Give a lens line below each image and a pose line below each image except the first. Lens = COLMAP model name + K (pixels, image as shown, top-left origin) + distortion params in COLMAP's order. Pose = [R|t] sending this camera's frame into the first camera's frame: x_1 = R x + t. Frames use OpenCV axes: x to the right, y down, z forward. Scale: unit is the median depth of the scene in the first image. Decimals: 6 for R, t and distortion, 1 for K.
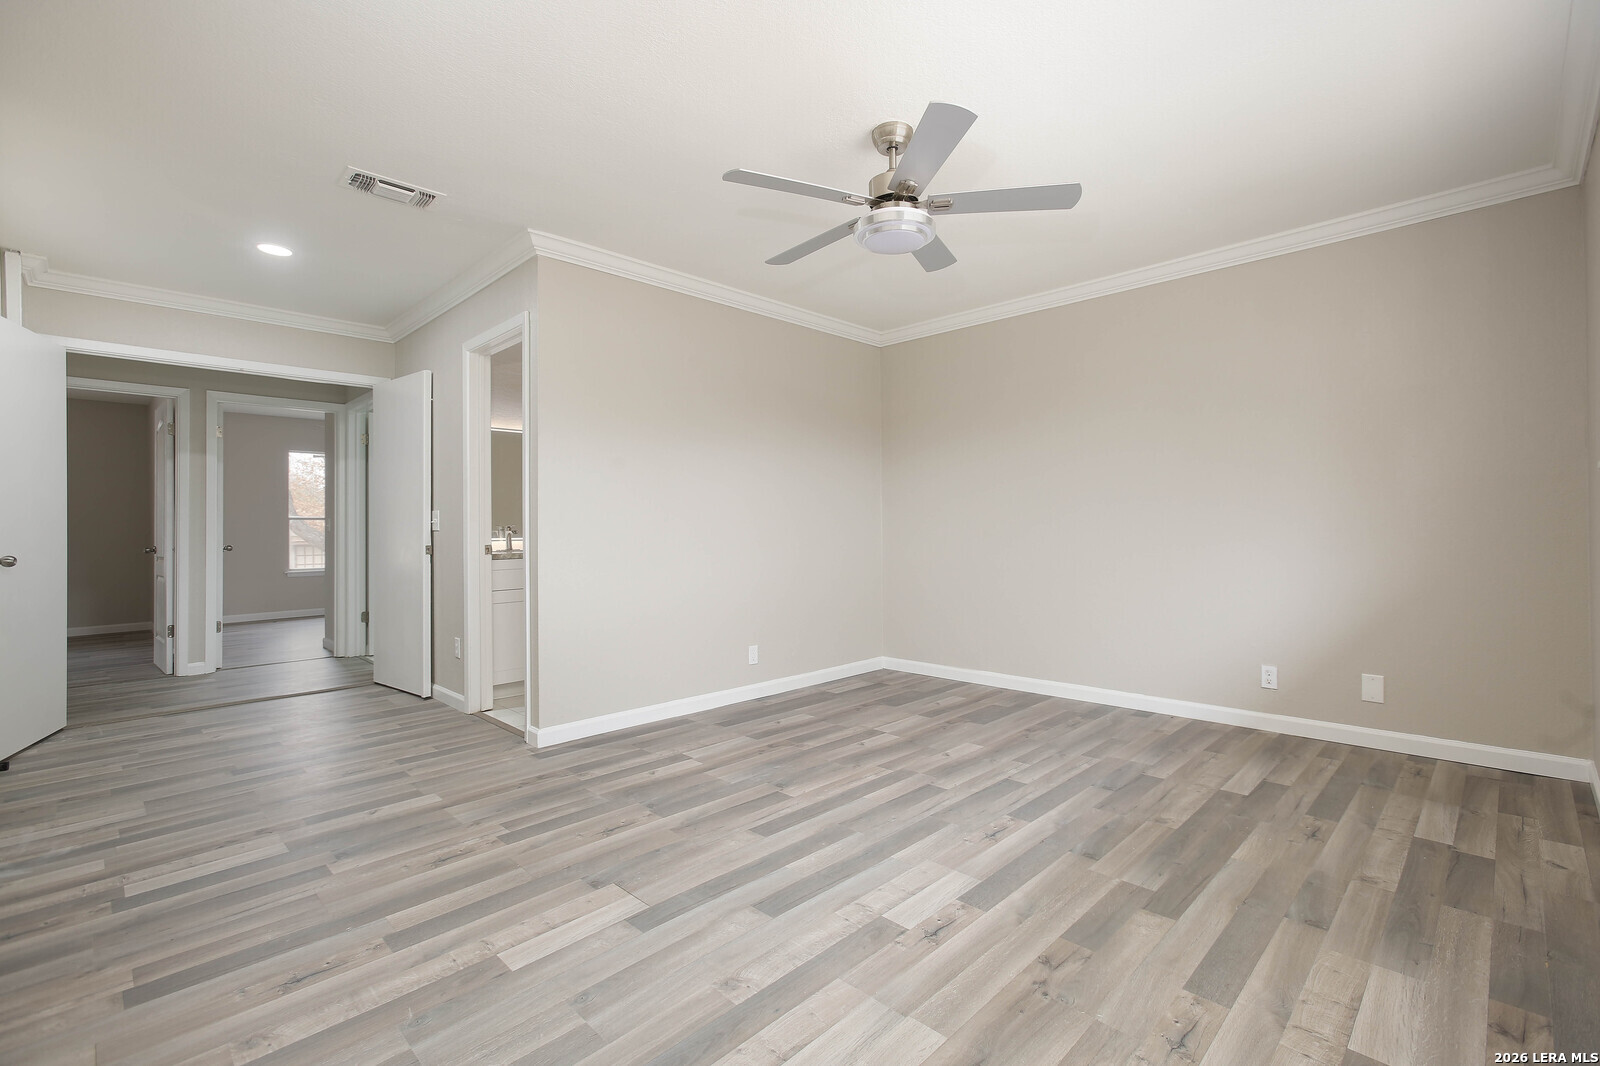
lens RADIAL K [[724.5, 0, 811.6], [0, 724.5, 524.2], [0, 0, 1]] dist [-0.017883, 0.008969]
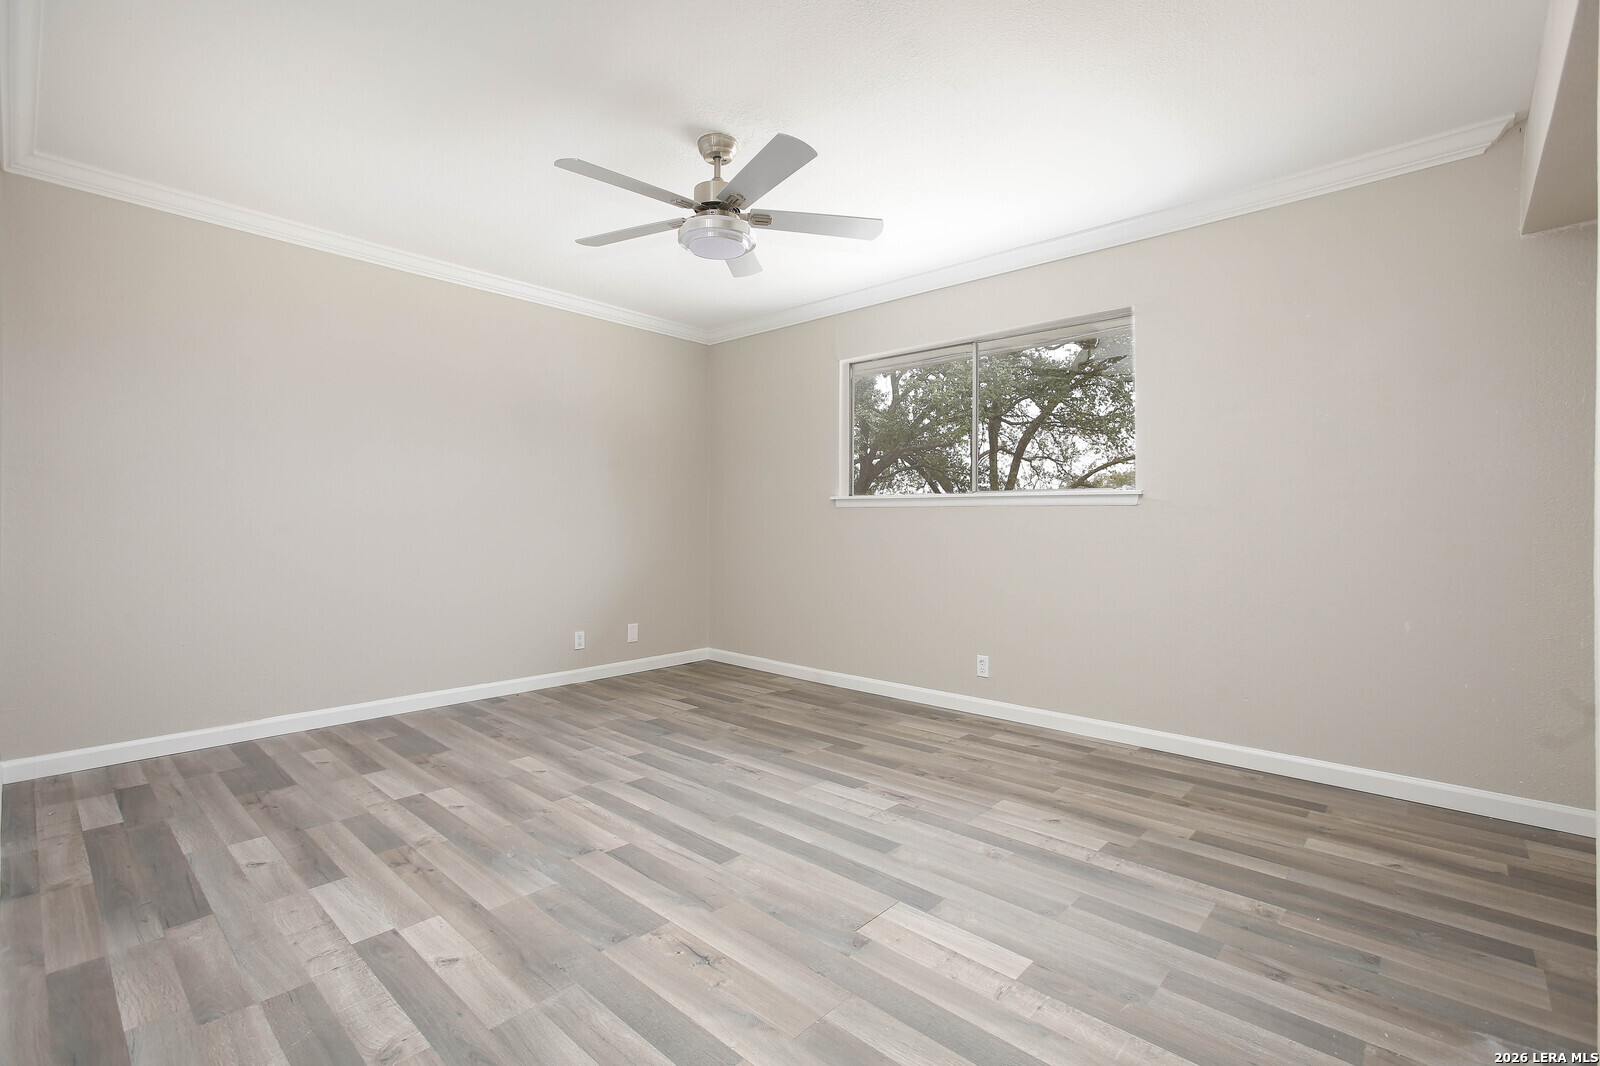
lens RADIAL K [[724.5, 0, 804.5], [0, 724.5, 527.6], [0, 0, 1]] dist [-0.017883, 0.008969]
pose [[-0.042103, 0.005647, 0.999097, -0.972088], [-0.010788, 0.999923, -0.006106, 0.020781], [-0.999055, -0.011035, -0.042039, 0.946649]]
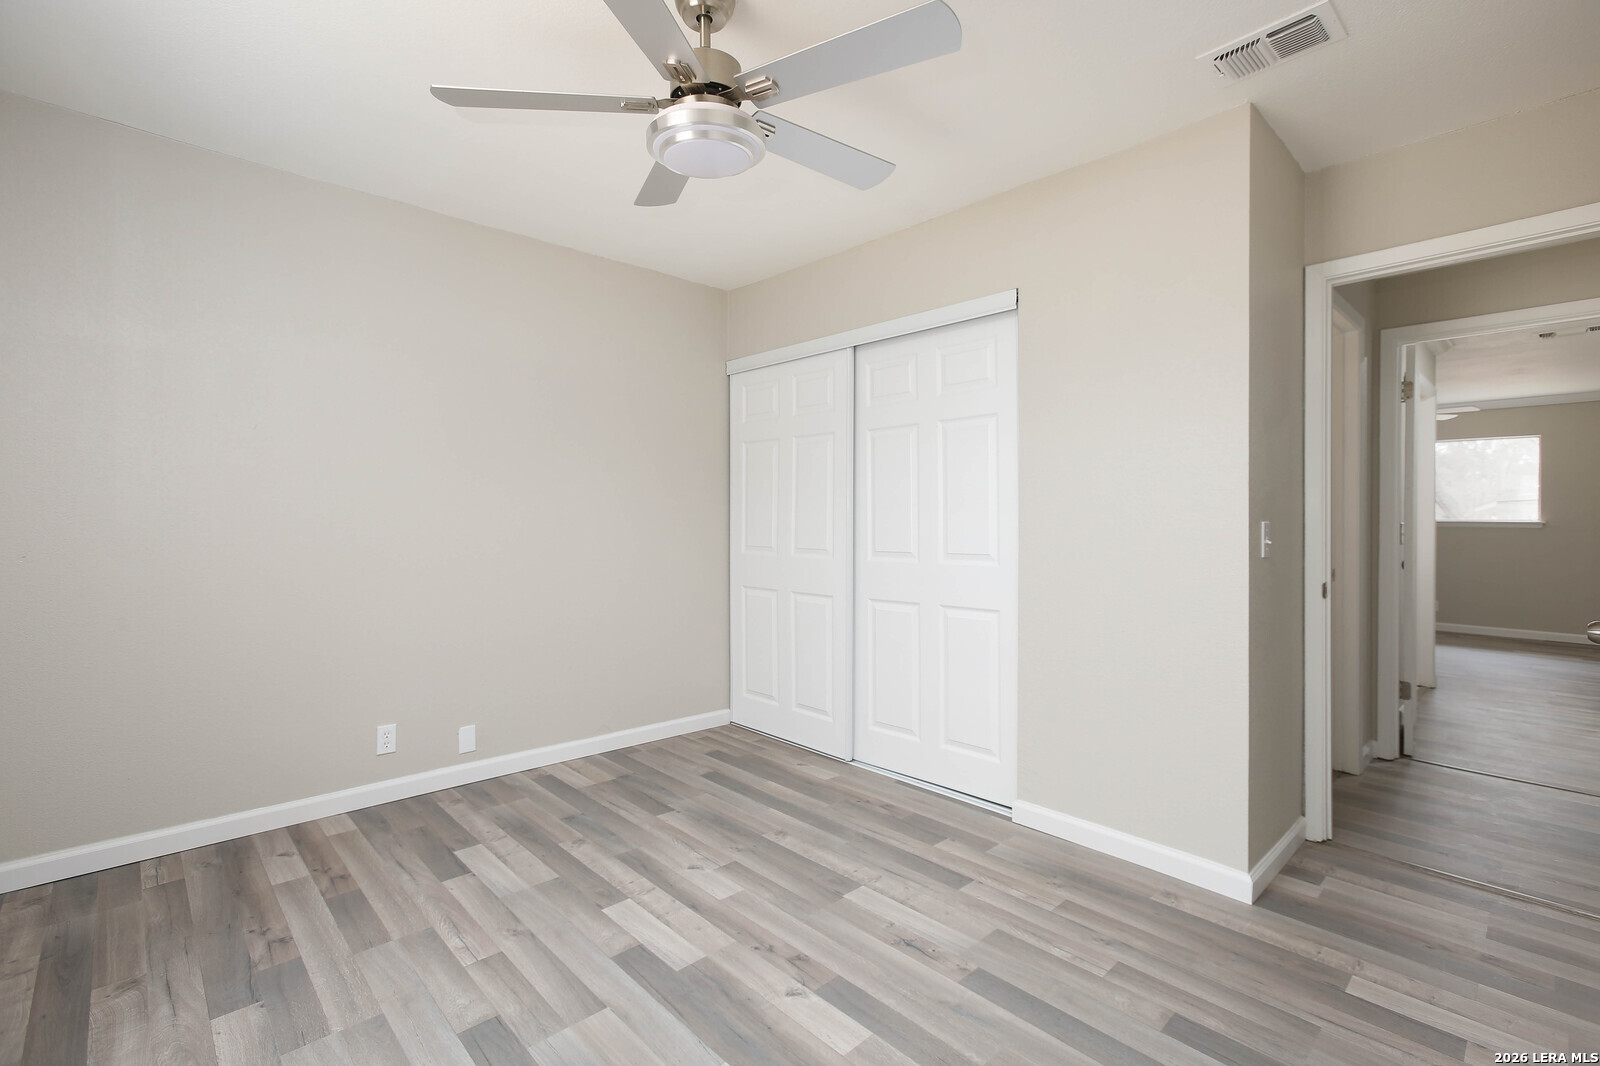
lens RADIAL K [[724.5, 0, 807.1], [0, 724.5, 532.7], [0, 0, 1]] dist [-0.017883, 0.008969]
pose [[-0.048611, 0.010919, -0.998758, 1.213534], [-0.001245, 0.999939, 0.010993, -0.016942], [0.998817, 0.001778, -0.048594, 1.028682]]
